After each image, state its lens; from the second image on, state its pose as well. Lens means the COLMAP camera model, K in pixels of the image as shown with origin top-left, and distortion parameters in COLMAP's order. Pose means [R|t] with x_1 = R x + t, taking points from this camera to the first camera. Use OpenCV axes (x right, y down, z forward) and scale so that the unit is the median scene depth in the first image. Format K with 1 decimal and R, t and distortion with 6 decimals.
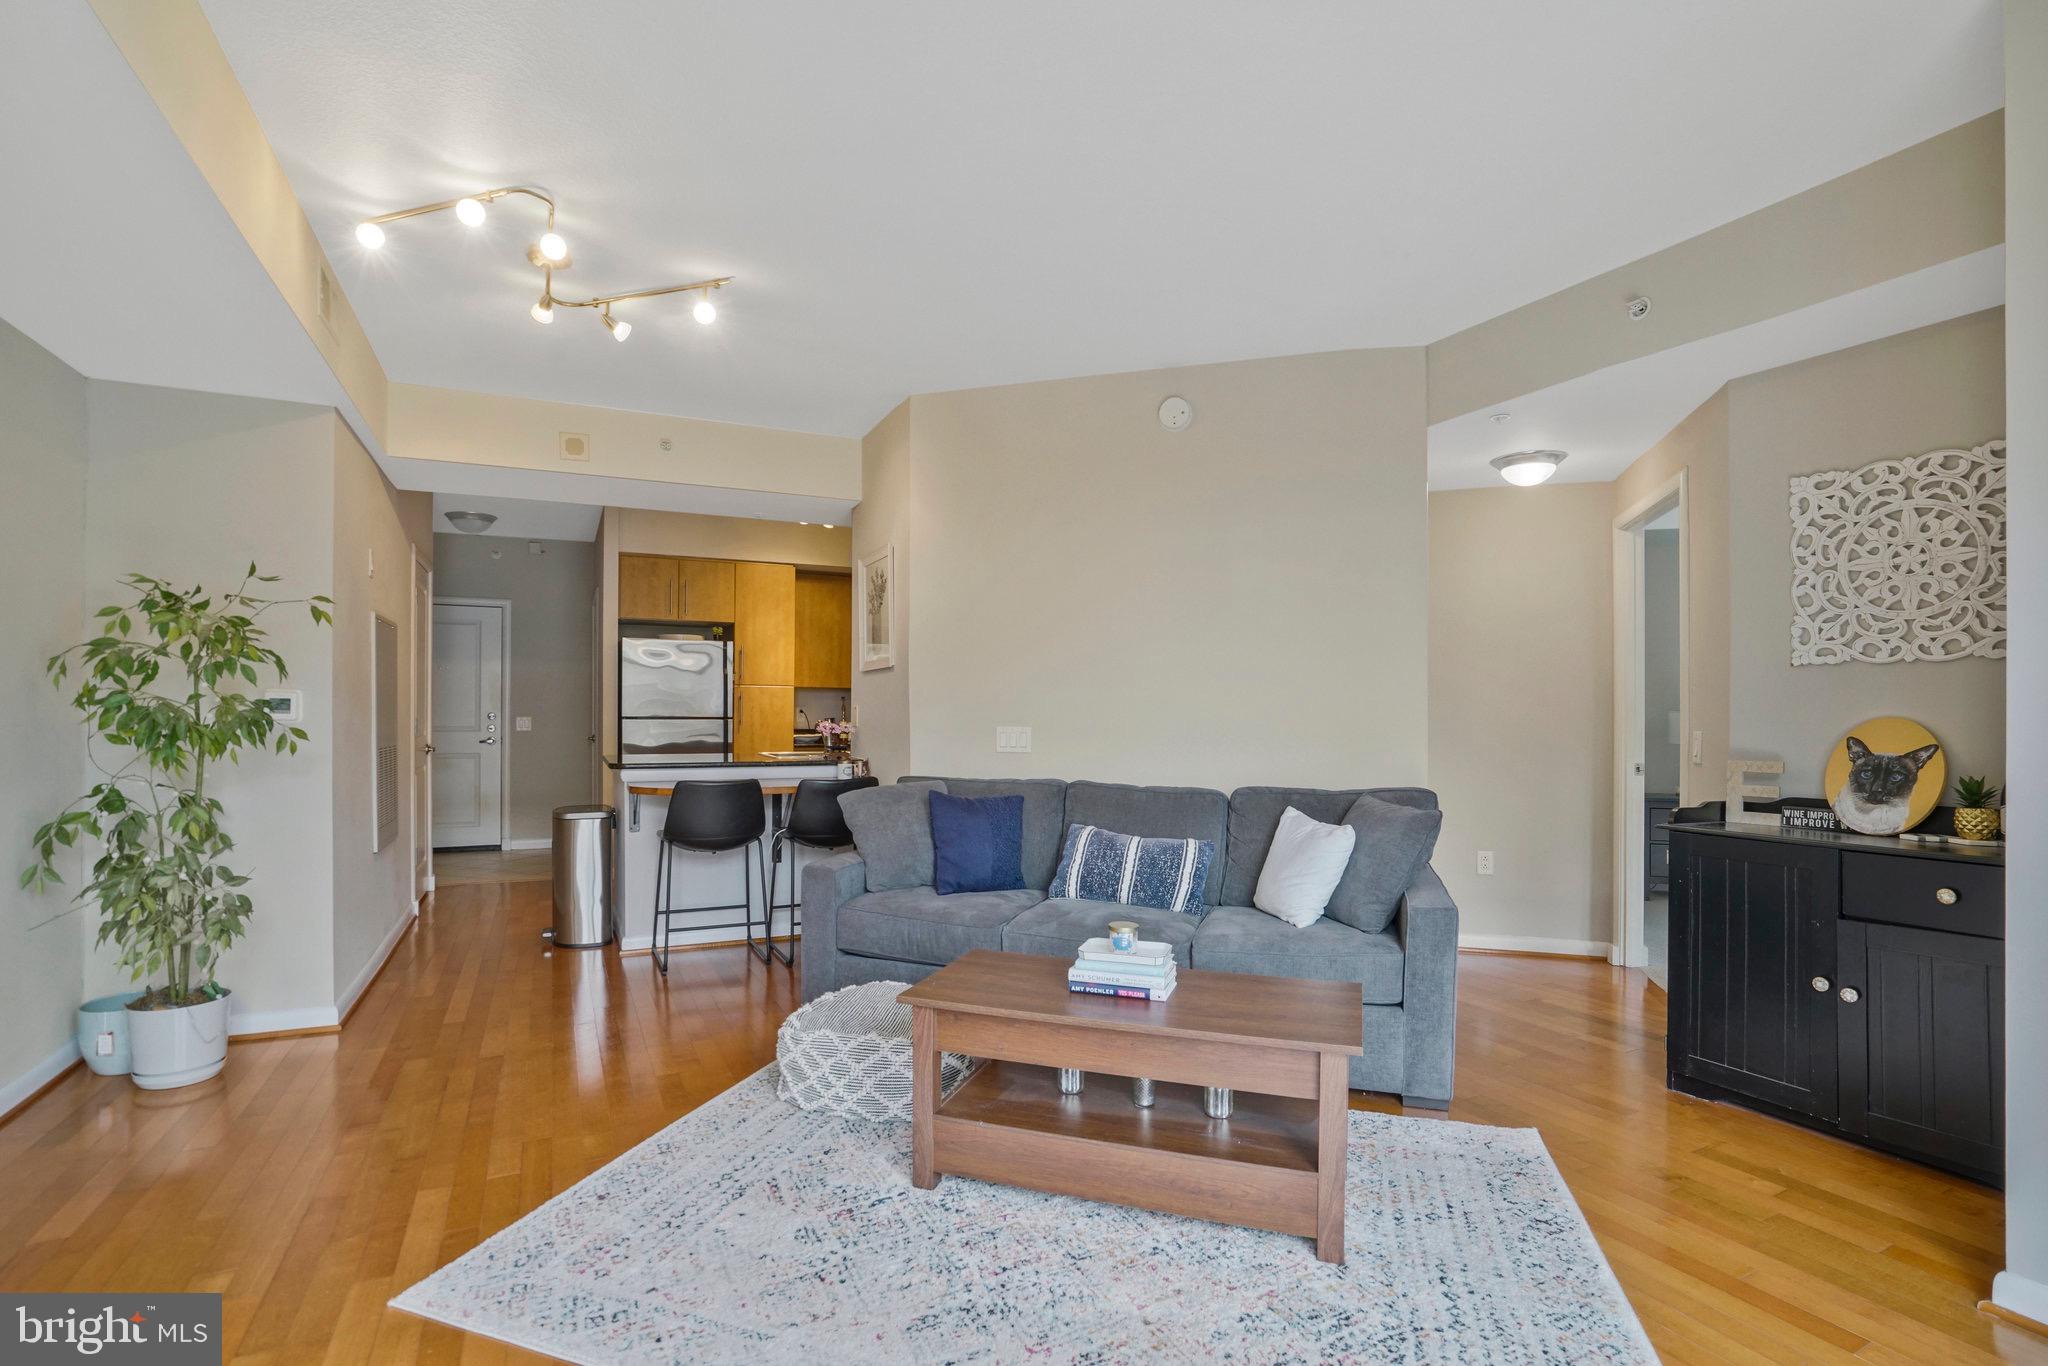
lens RADIAL K [[962.9, 0, 1022.0], [0, 962.9, 718.4], [0, 0, 1]] dist [-0.069364, 0.029625]
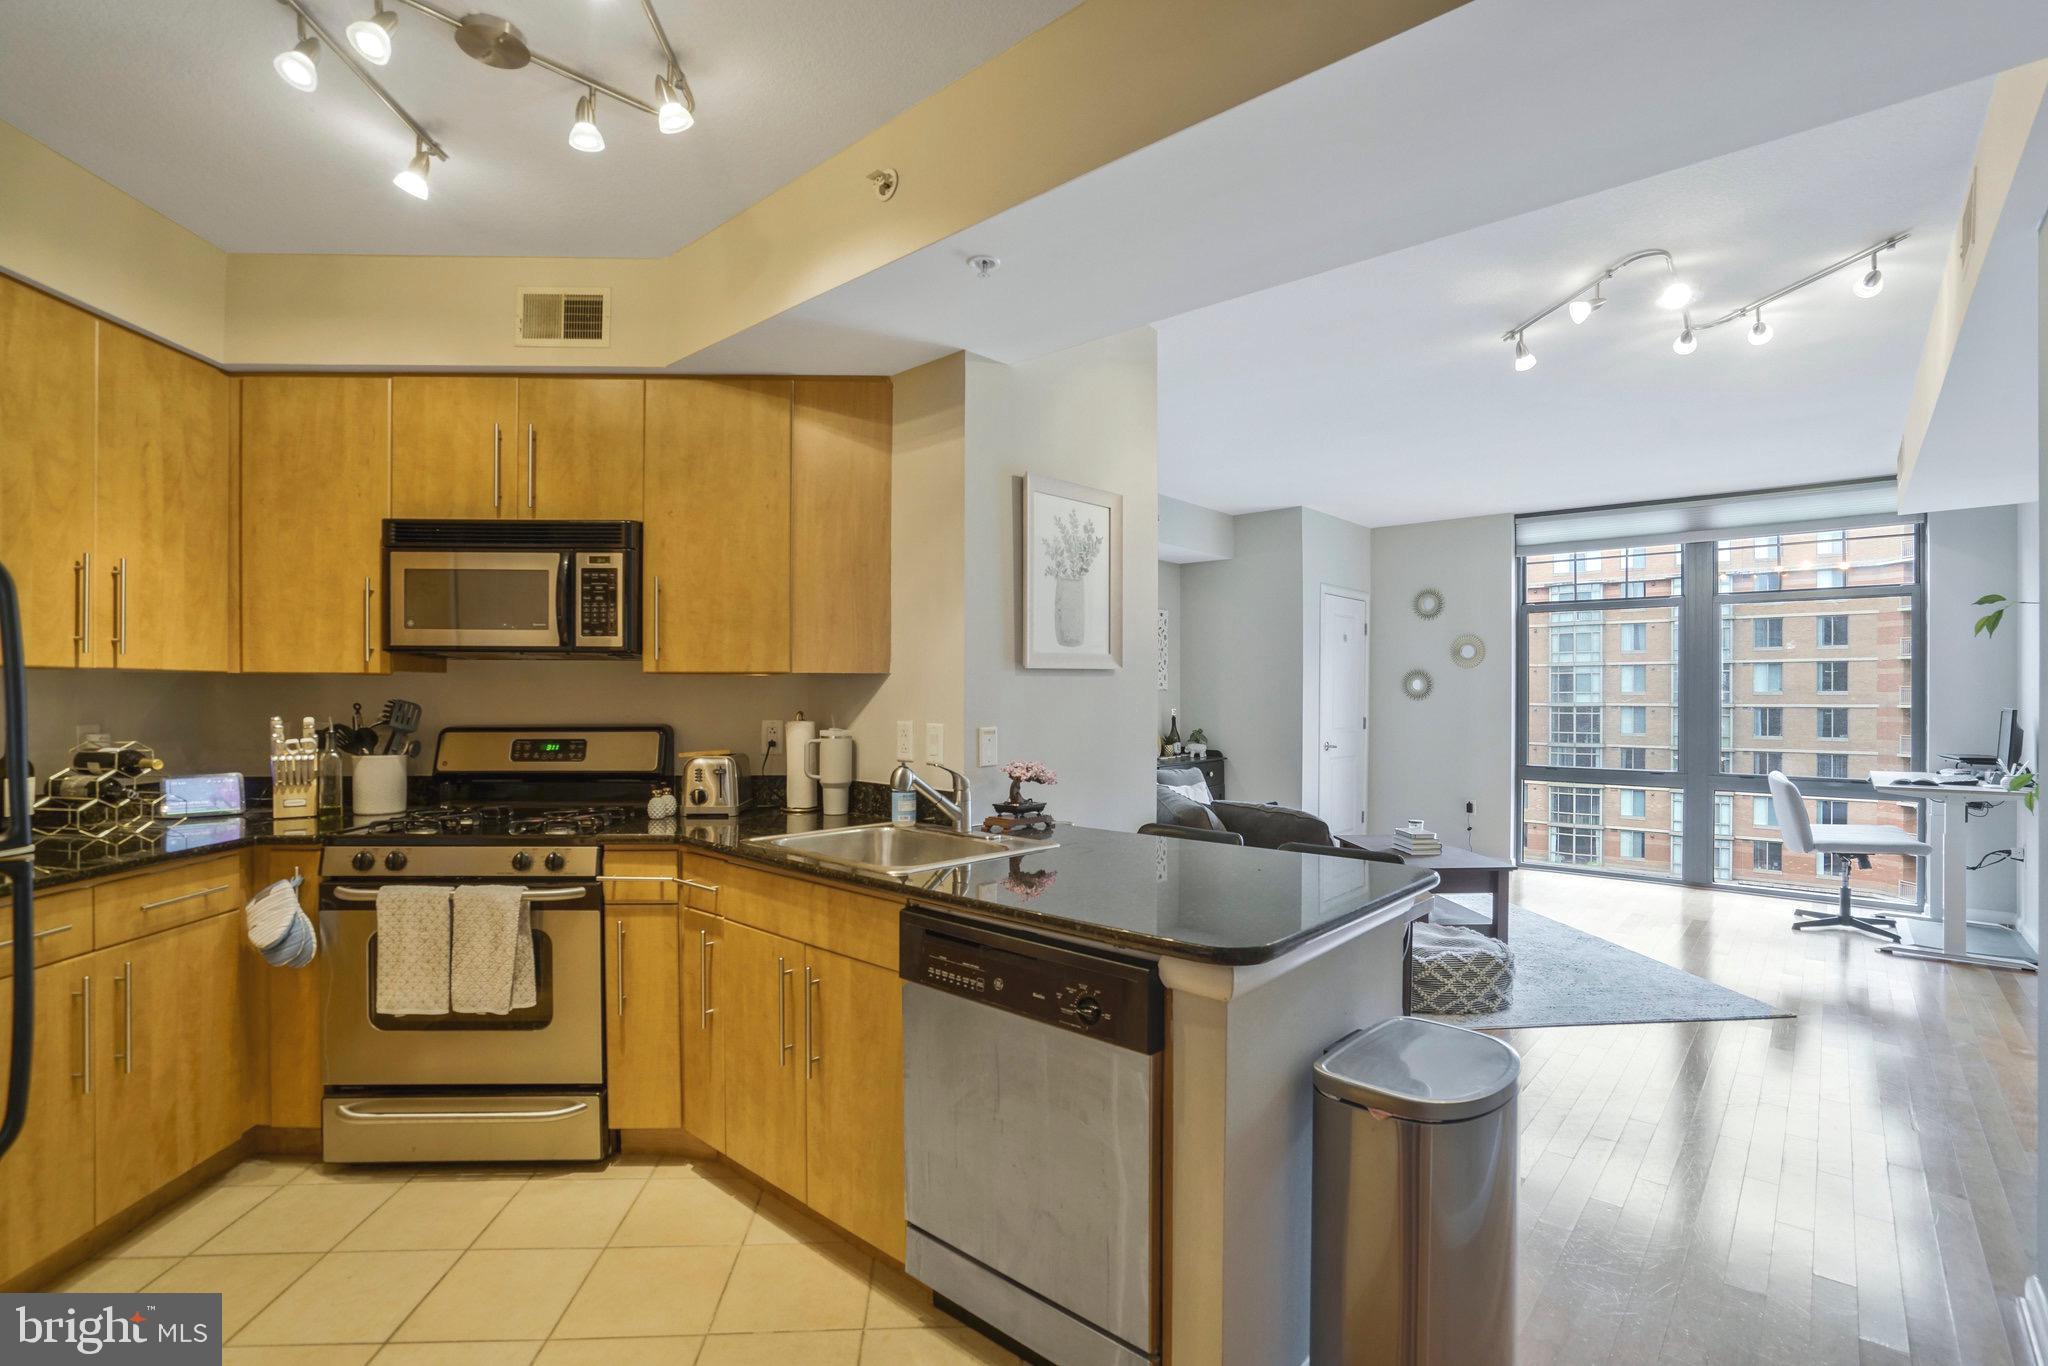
lens RADIAL K [[946.3, 0, 1022.1], [0, 946.3, 694.9], [0, 0, 1]] dist [-0.057092, 0.021778]
pose [[-0.375867, -0.006281, 0.926652, -1.223833], [0.002032, 0.999969, 0.007602, -0.063810], [-0.926671, 0.004740, -0.375843, 2.148348]]
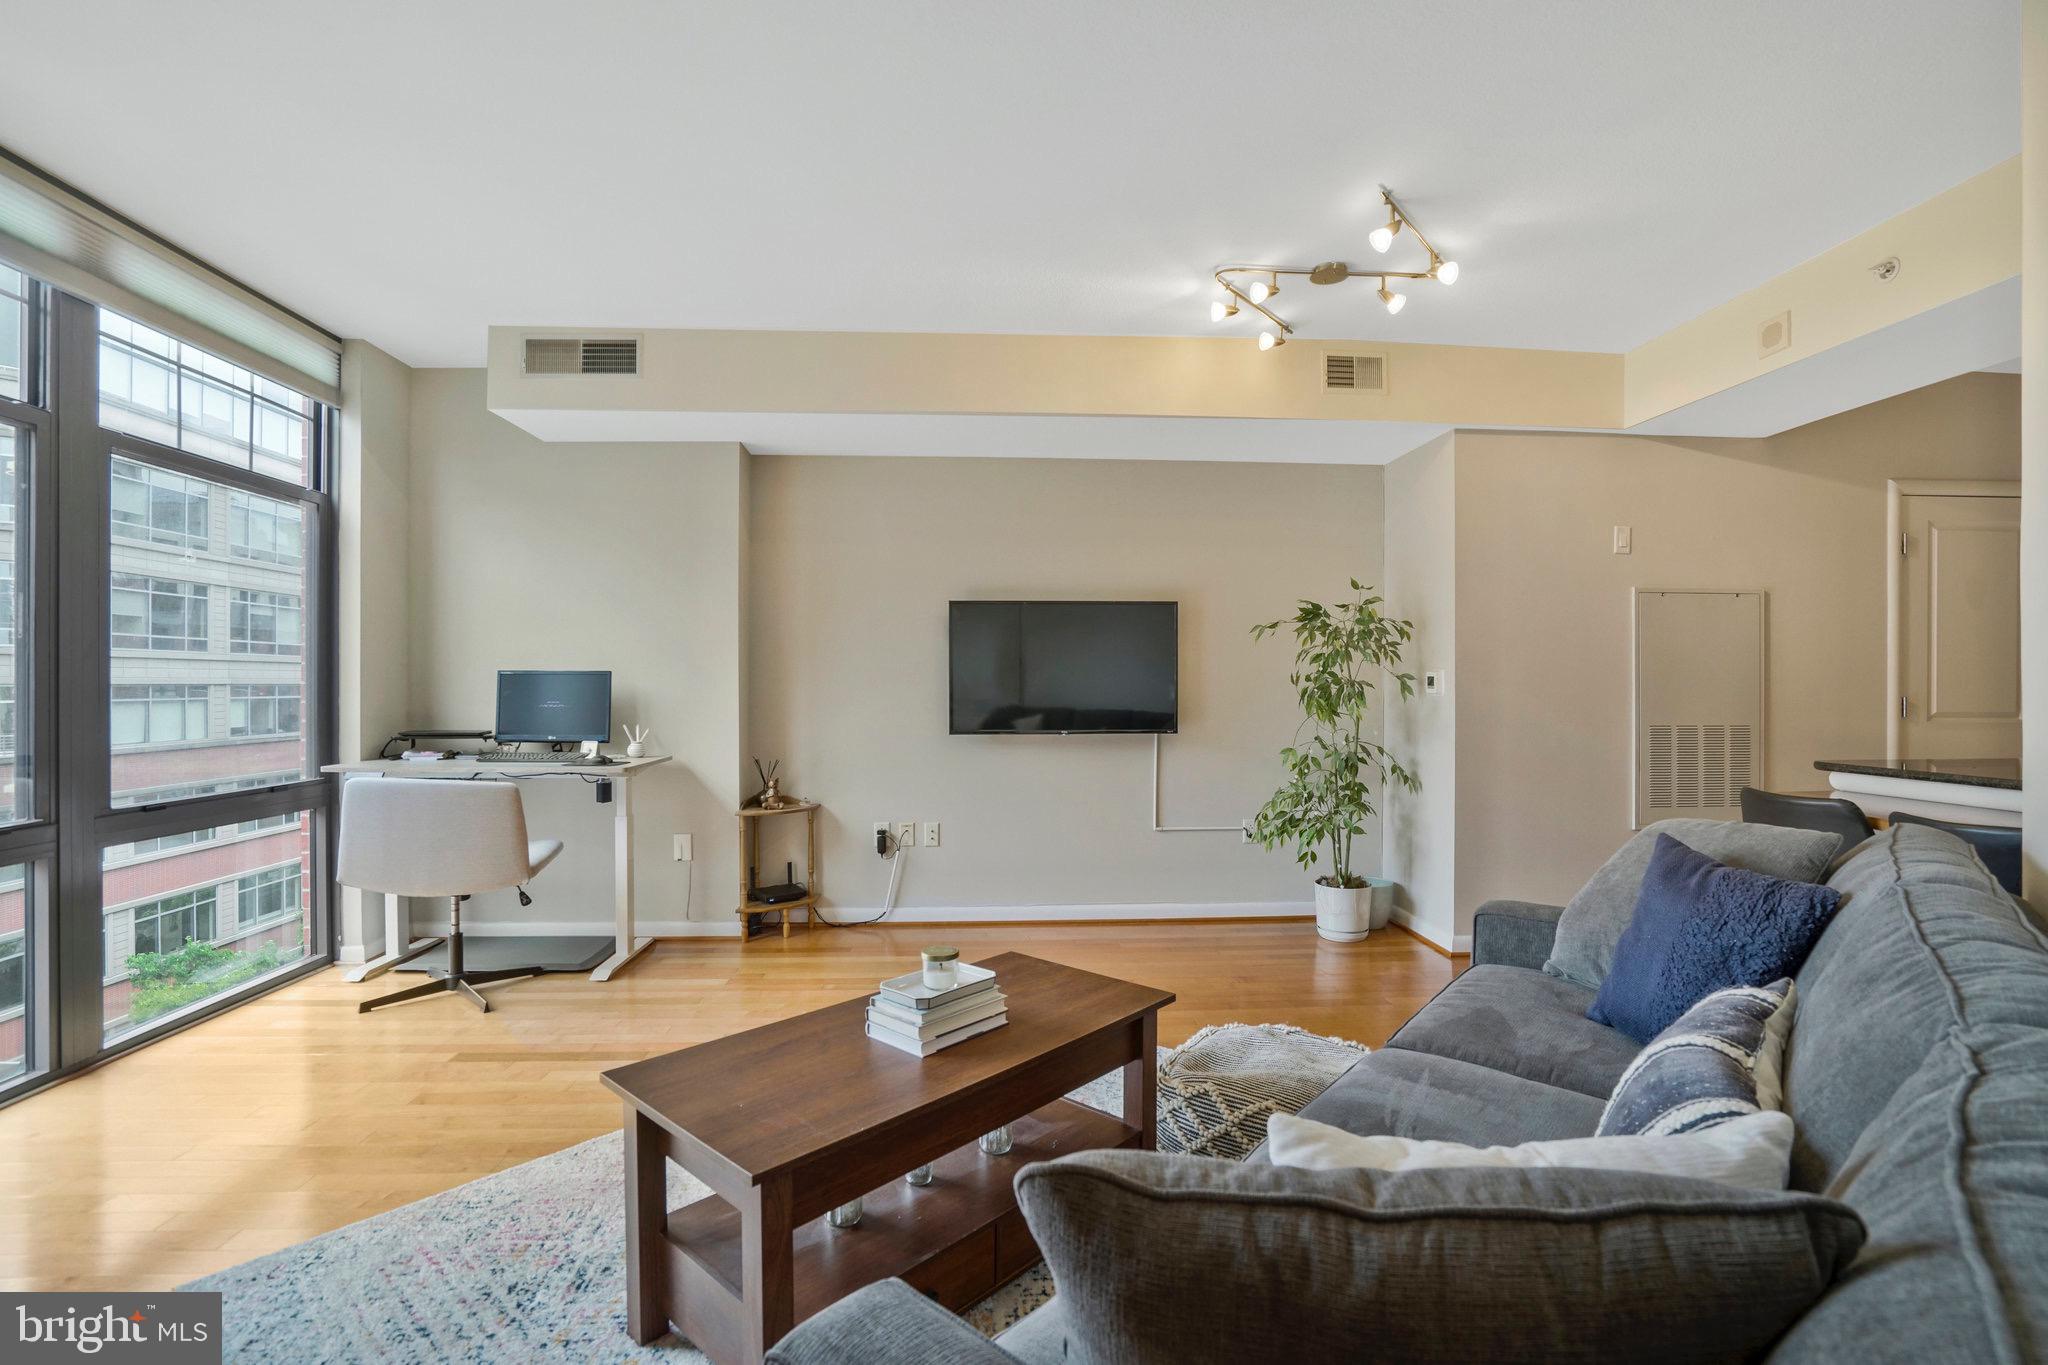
lens RADIAL K [[962.1, 0, 1014.5], [0, 962.1, 687.6], [0, 0, 1]] dist [-0.069279, 0.035301]
pose [[-0.396874, 0.002013, -0.917871, 0.677539], [-0.007799, 0.999954, 0.005566, -0.012198], [0.917840, 0.009368, -0.396841, 1.139047]]
